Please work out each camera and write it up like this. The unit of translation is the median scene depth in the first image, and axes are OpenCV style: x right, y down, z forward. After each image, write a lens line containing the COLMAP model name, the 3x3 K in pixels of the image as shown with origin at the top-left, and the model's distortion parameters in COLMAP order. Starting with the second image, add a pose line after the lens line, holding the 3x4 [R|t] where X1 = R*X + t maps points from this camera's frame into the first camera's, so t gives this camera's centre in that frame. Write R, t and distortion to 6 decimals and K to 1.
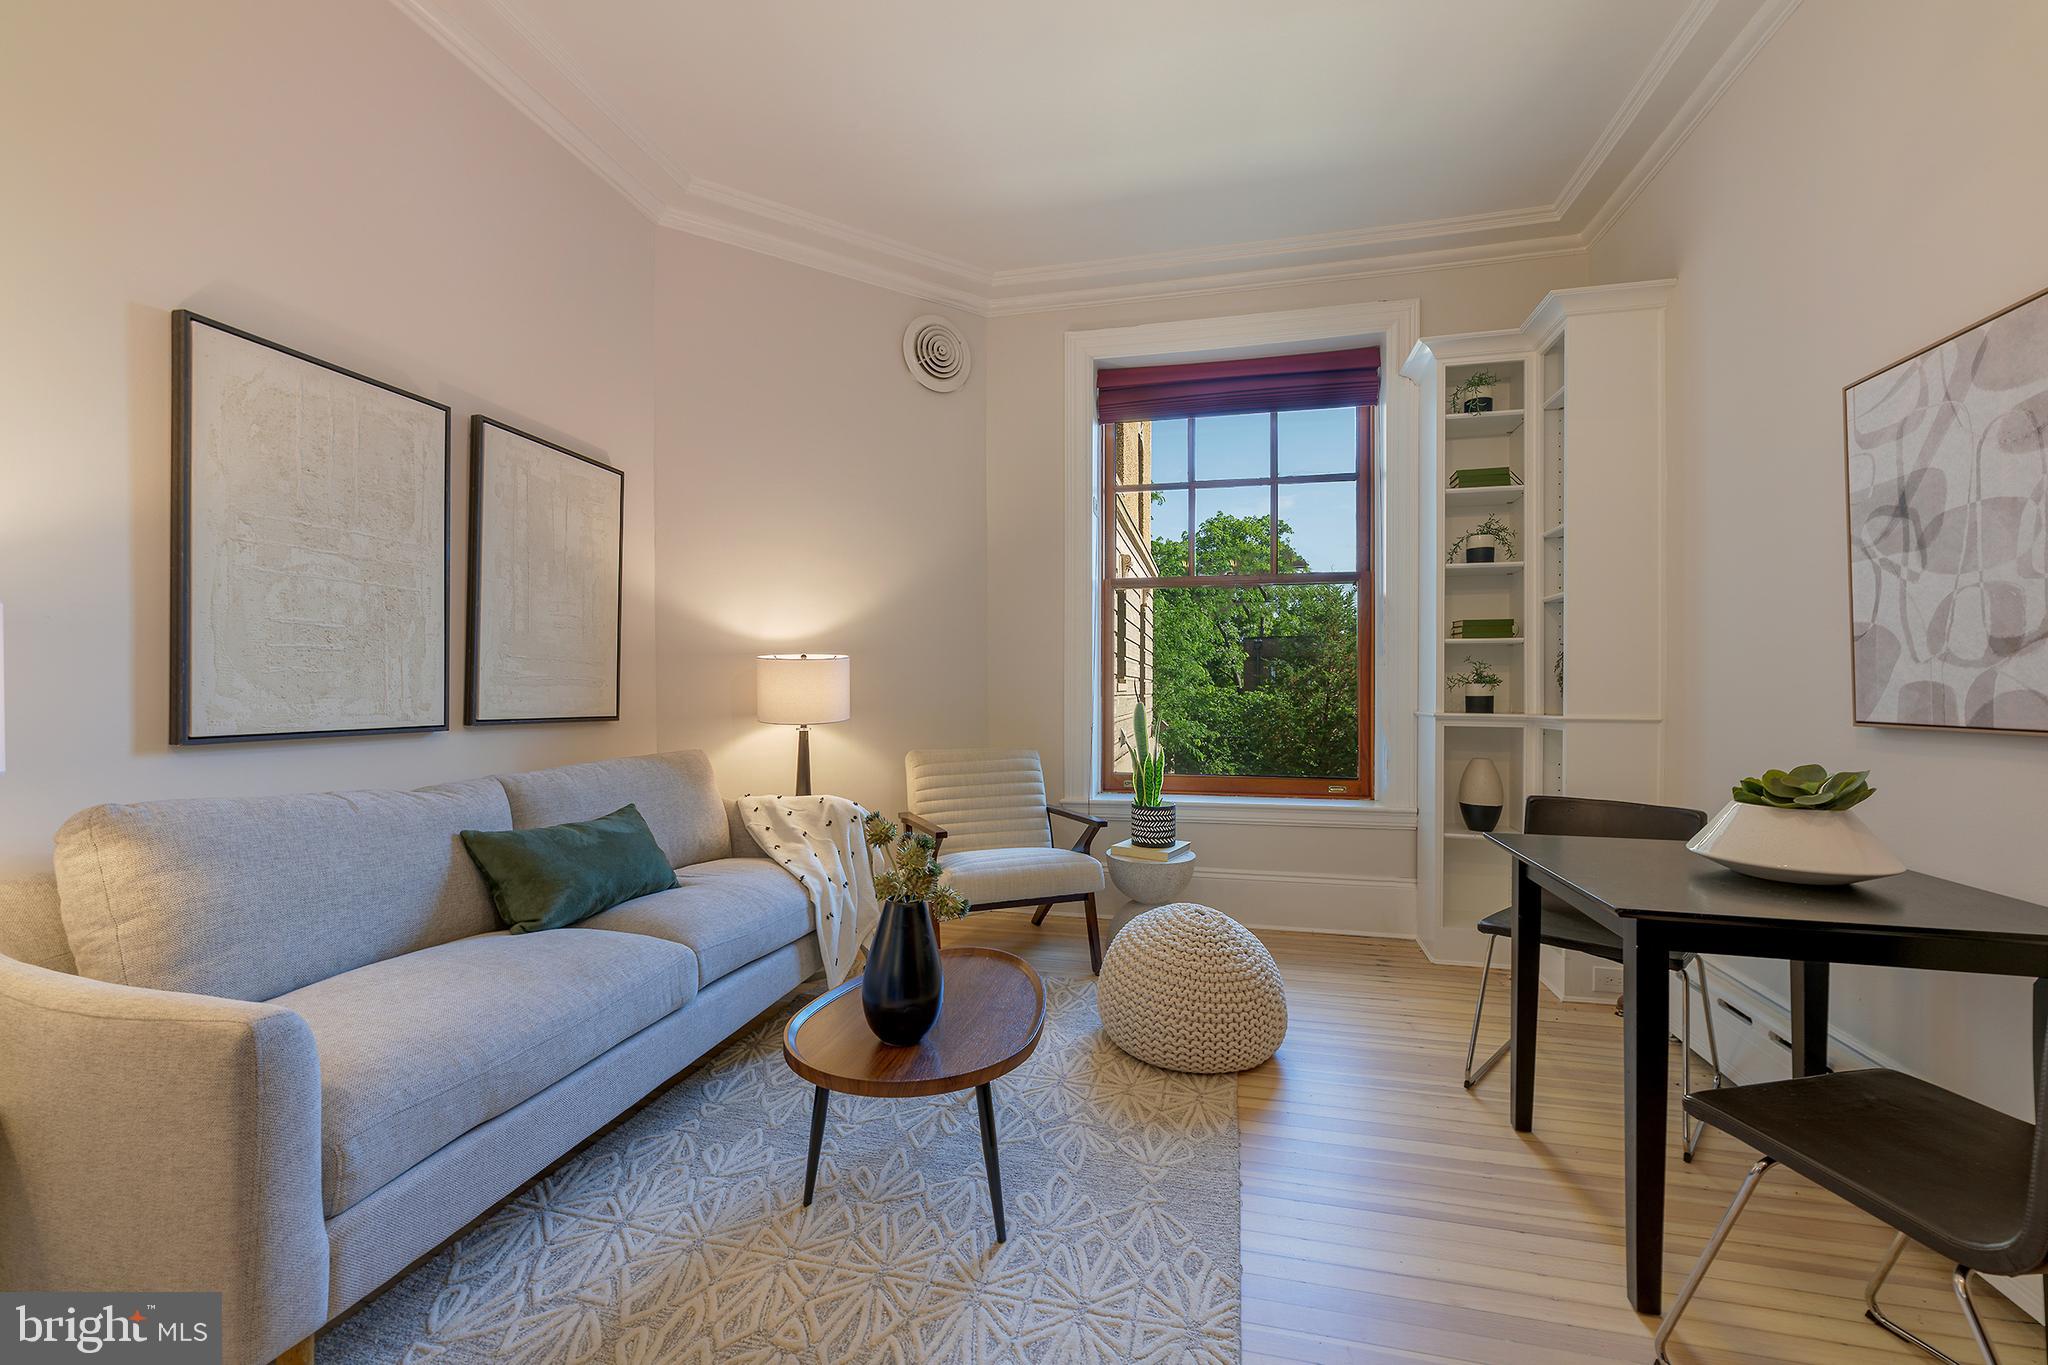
lens RADIAL K [[809.8, 0, 1031.3], [0, 809.8, 684.7], [0, 0, 1]] dist [0.001385, 0.000415]
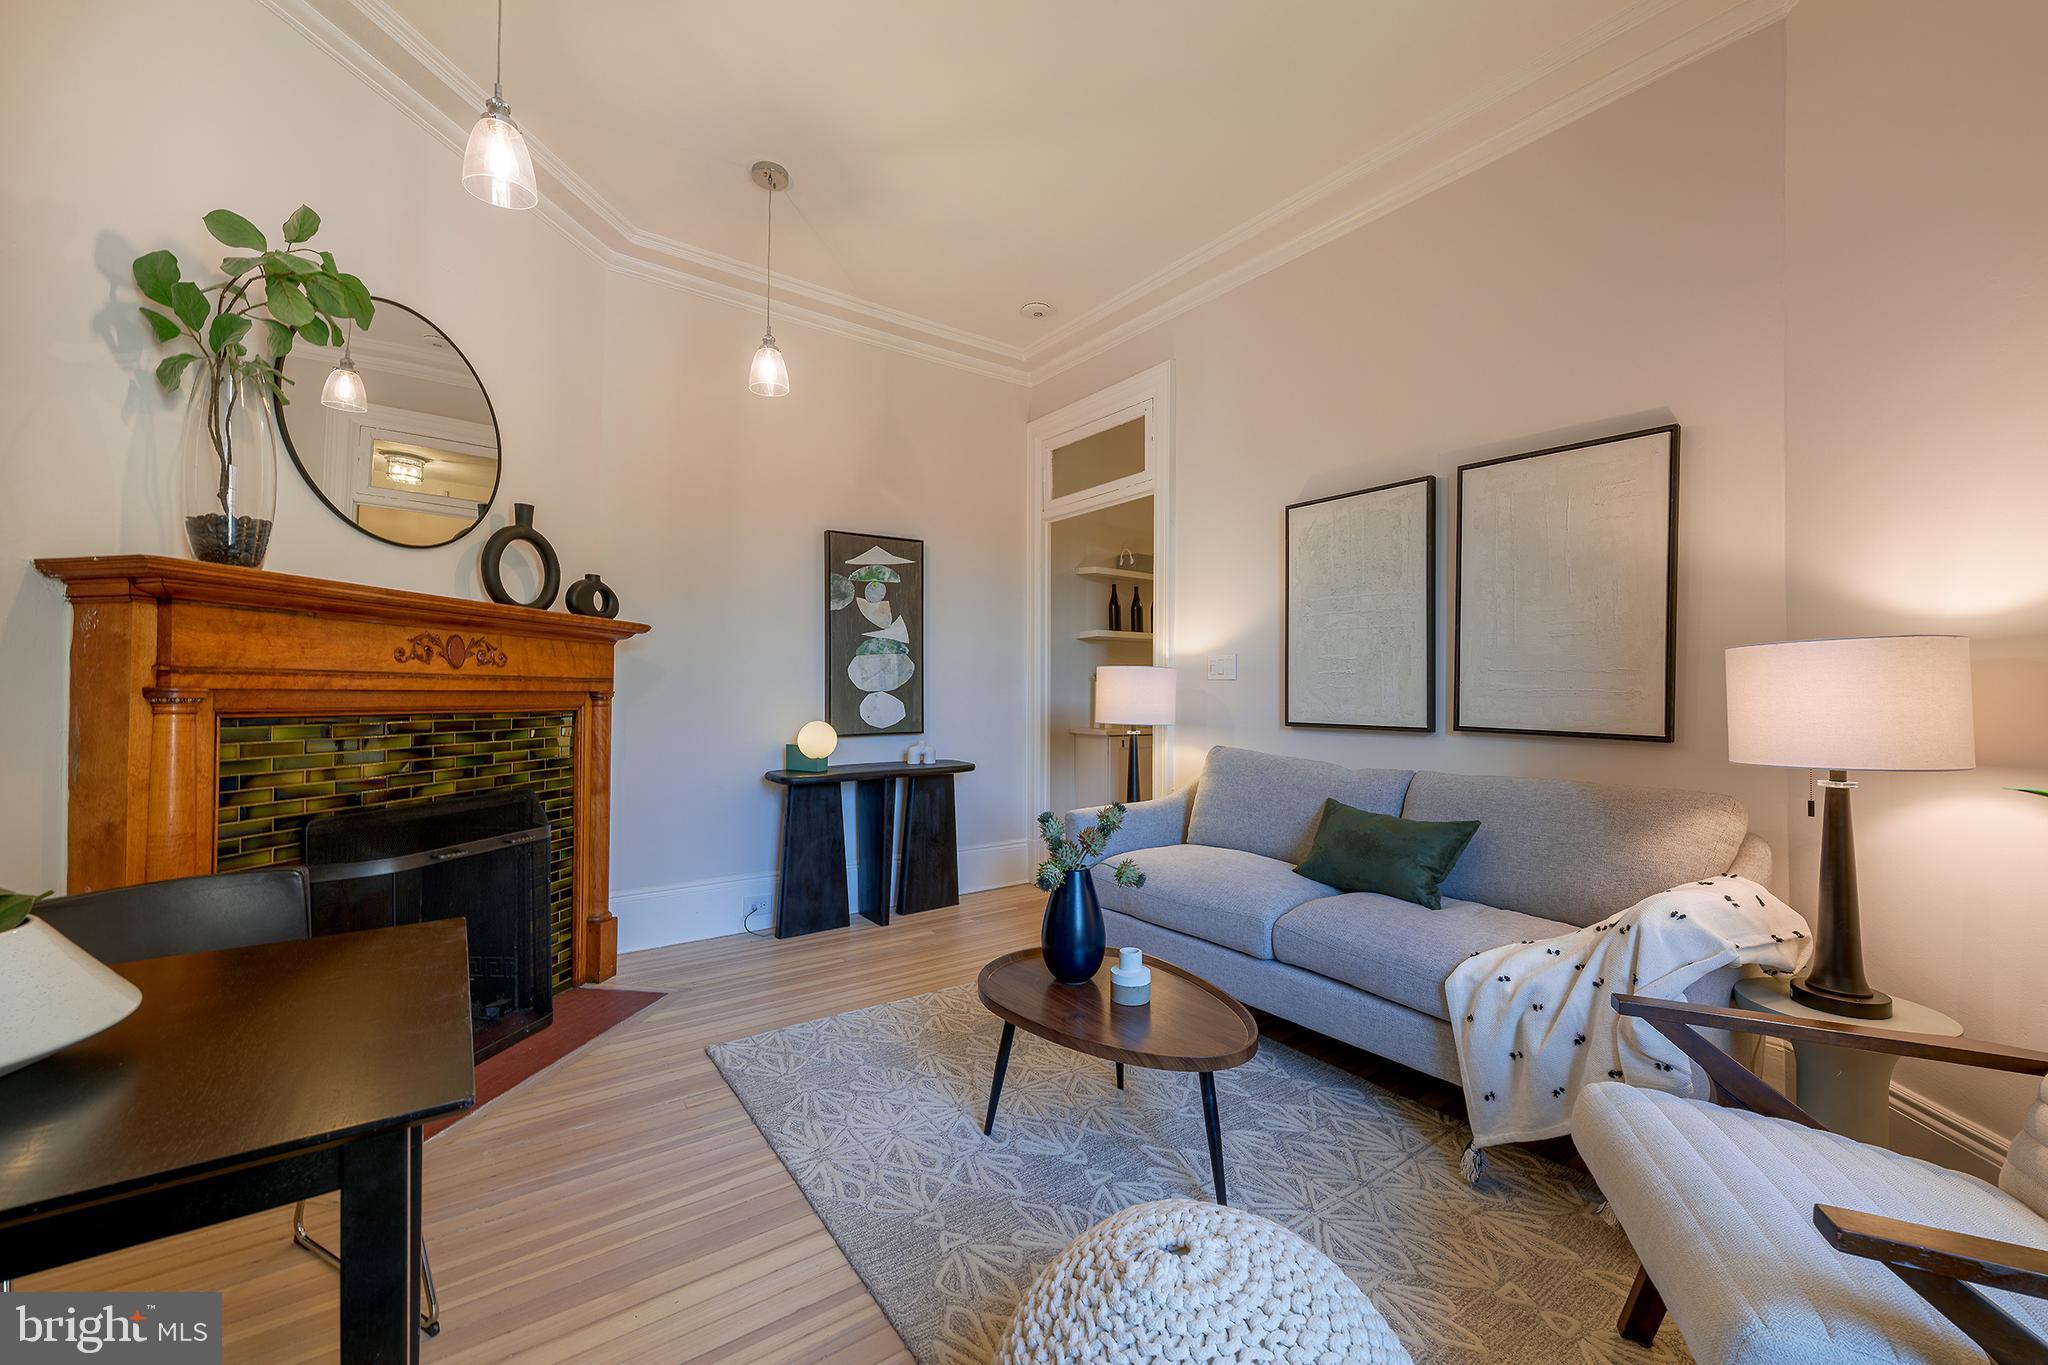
lens RADIAL K [[809.8, 0, 1031.3], [0, 809.8, 684.7], [0, 0, 1]] dist [0.001385, 0.000415]
pose [[-0.653432, -0.011610, -0.756896, 0.821690], [-0.003917, 0.999921, -0.011956, -0.000147], [0.756975, -0.004847, -0.653426, 1.747442]]
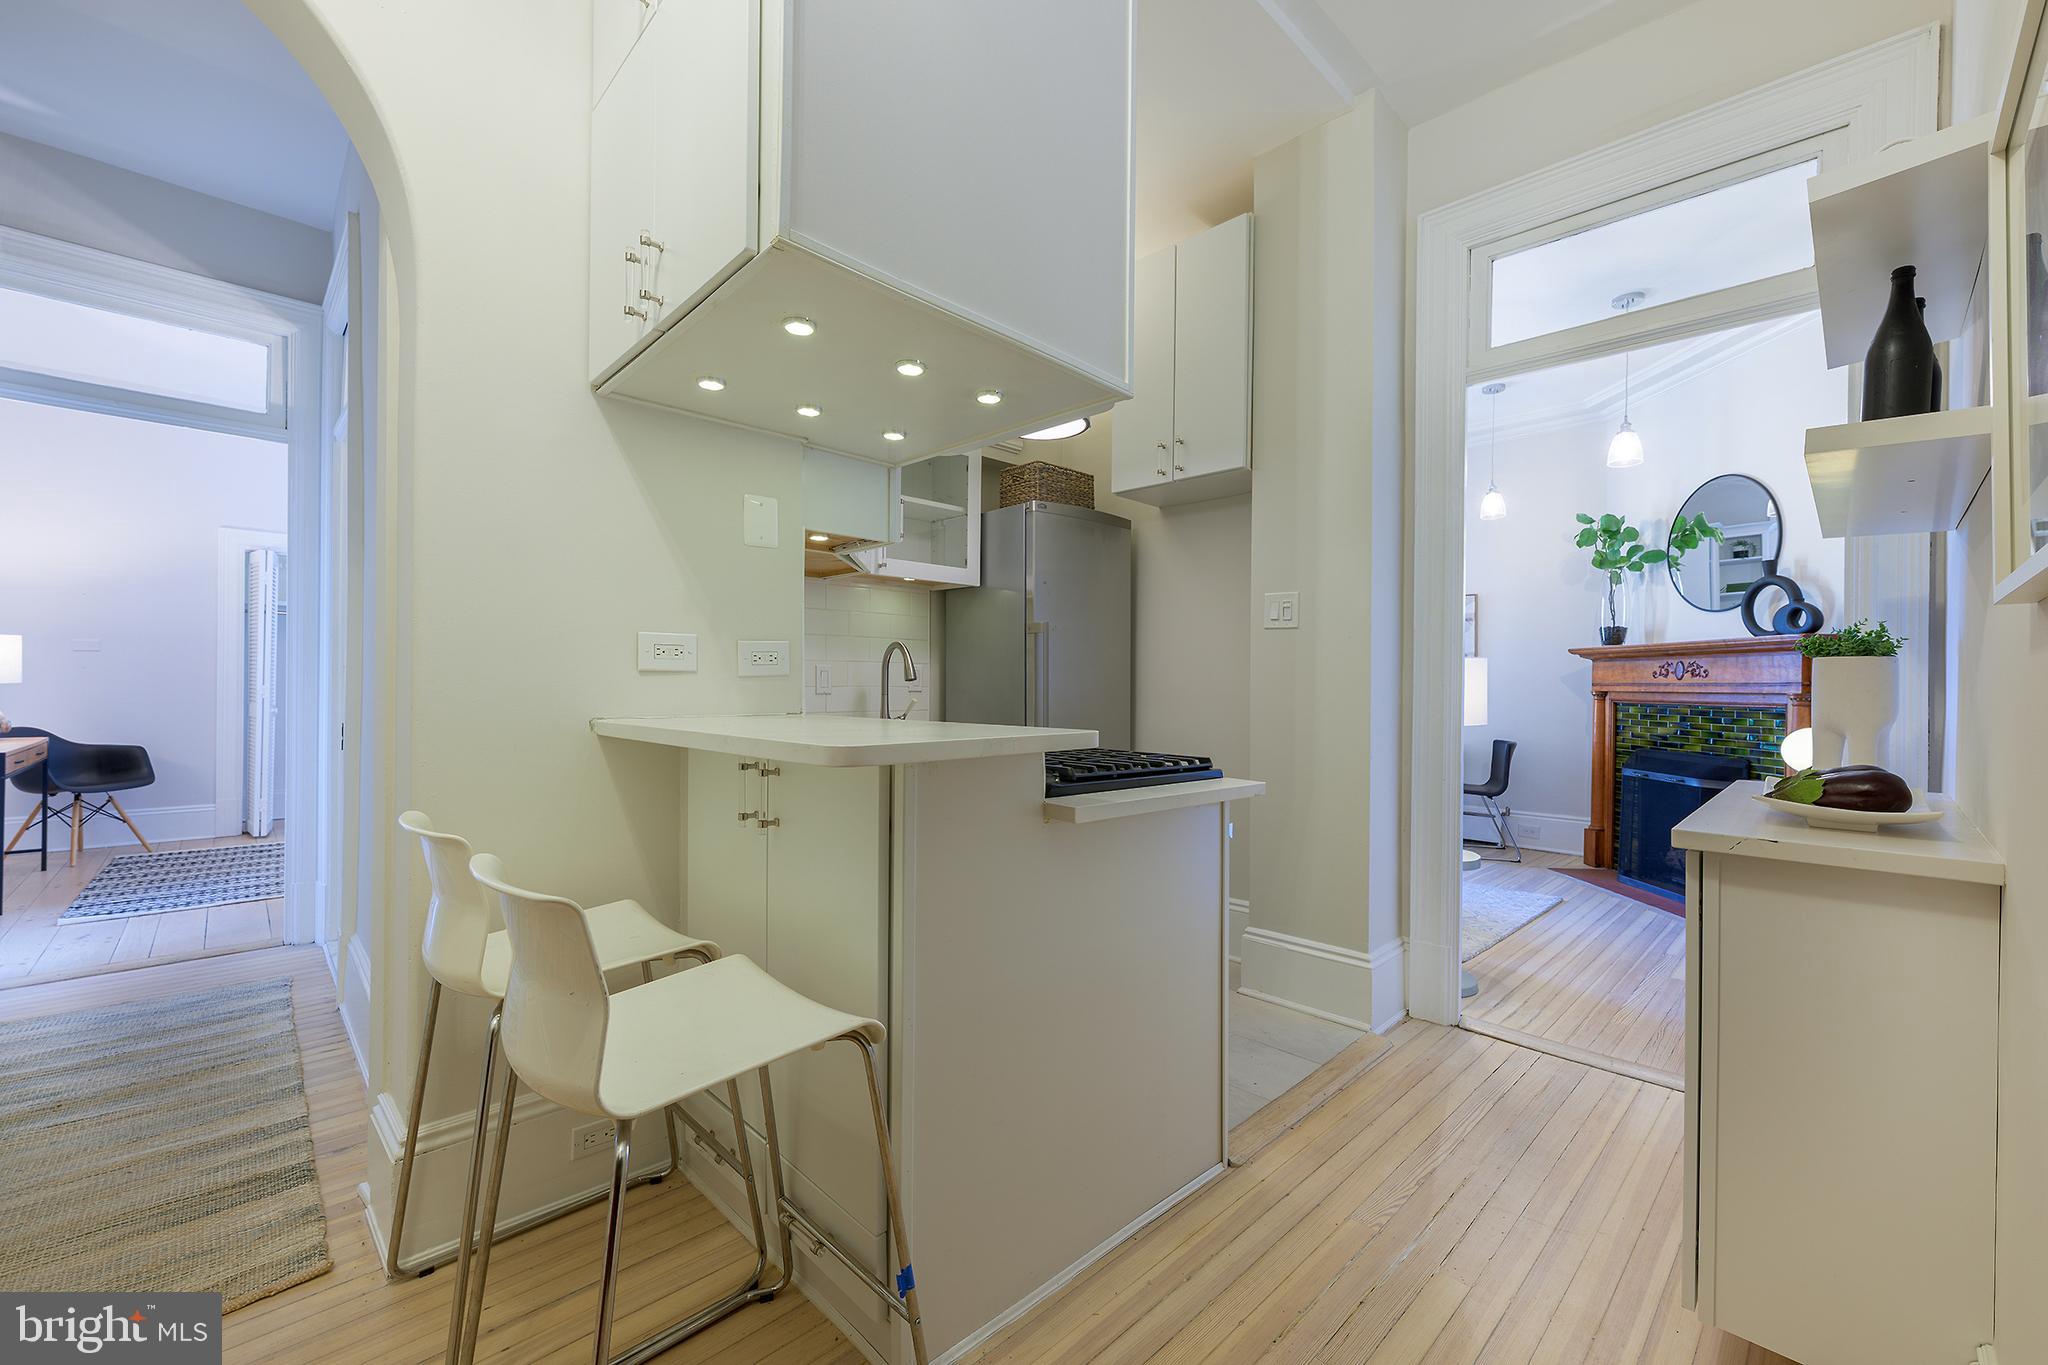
lens RADIAL K [[809.8, 0, 1031.3], [0, 809.8, 684.7], [0, 0, 1]] dist [0.001385, 0.000415]
pose [[0.539697, 0.005101, 0.841844, -2.897367], [-0.008818, 0.999961, -0.000406, -0.007739], [-0.841813, -0.007204, 0.539721, 0.387029]]
